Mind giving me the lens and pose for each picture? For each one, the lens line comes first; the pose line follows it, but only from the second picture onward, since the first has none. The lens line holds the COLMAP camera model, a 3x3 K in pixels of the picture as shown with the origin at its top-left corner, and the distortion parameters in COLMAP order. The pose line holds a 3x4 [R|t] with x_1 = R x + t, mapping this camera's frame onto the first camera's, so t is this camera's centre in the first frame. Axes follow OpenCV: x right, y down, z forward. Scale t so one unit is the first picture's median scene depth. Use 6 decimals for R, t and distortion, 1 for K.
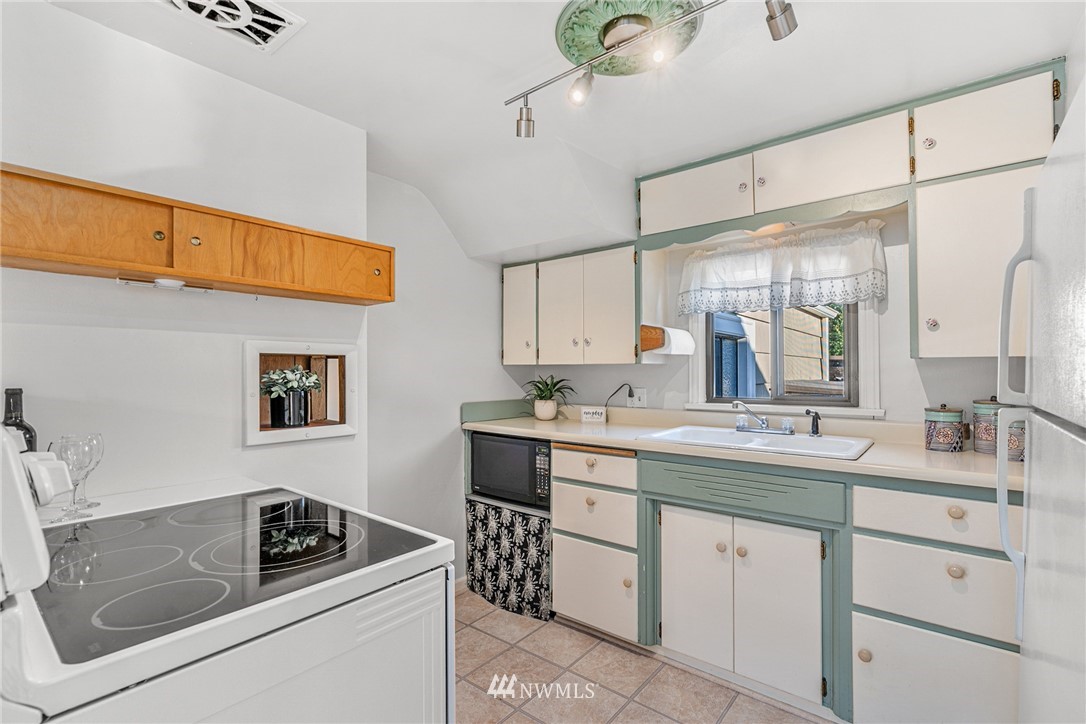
lens RADIAL K [[499.9, 0, 553.9], [0, 499.9, 360.9], [0, 0, 1]] dist [-0.004387, -0.000224]
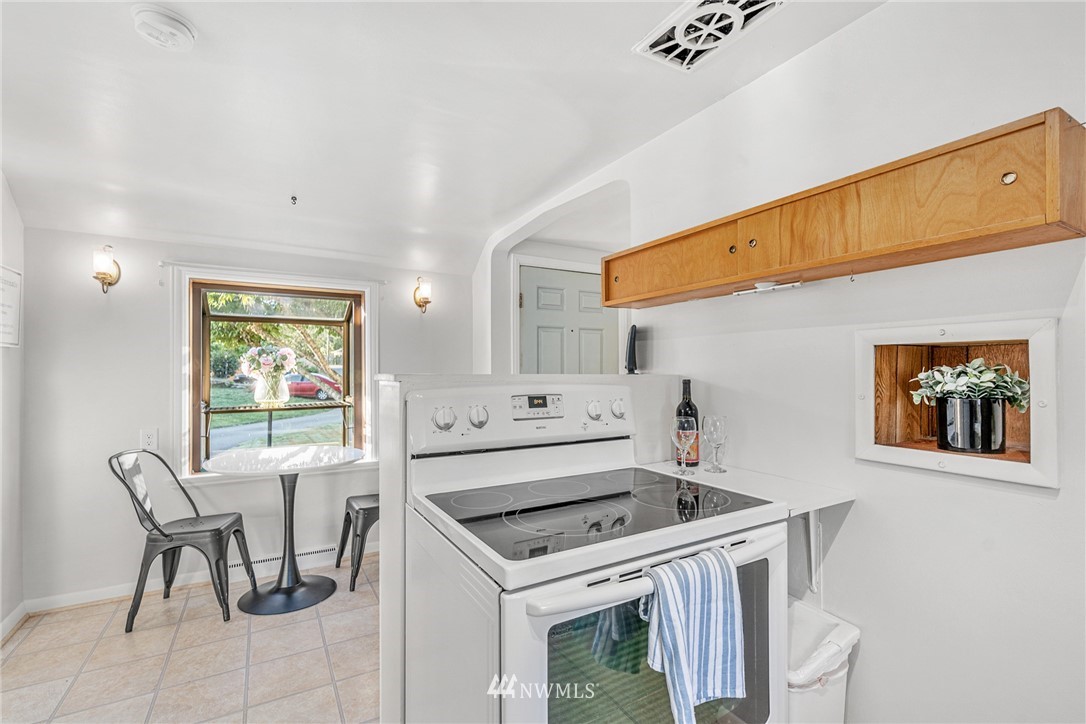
lens RADIAL K [[479.6, 0, 543.8], [0, 479.6, 357.4], [0, 0, 1]] dist [-0.001940, 0.000043]
pose [[-0.367780, -0.015754, -0.929780, 0.336919], [0.017506, 0.999562, -0.023861, 0.014091], [0.929748, -0.025053, -0.367343, 0.862380]]
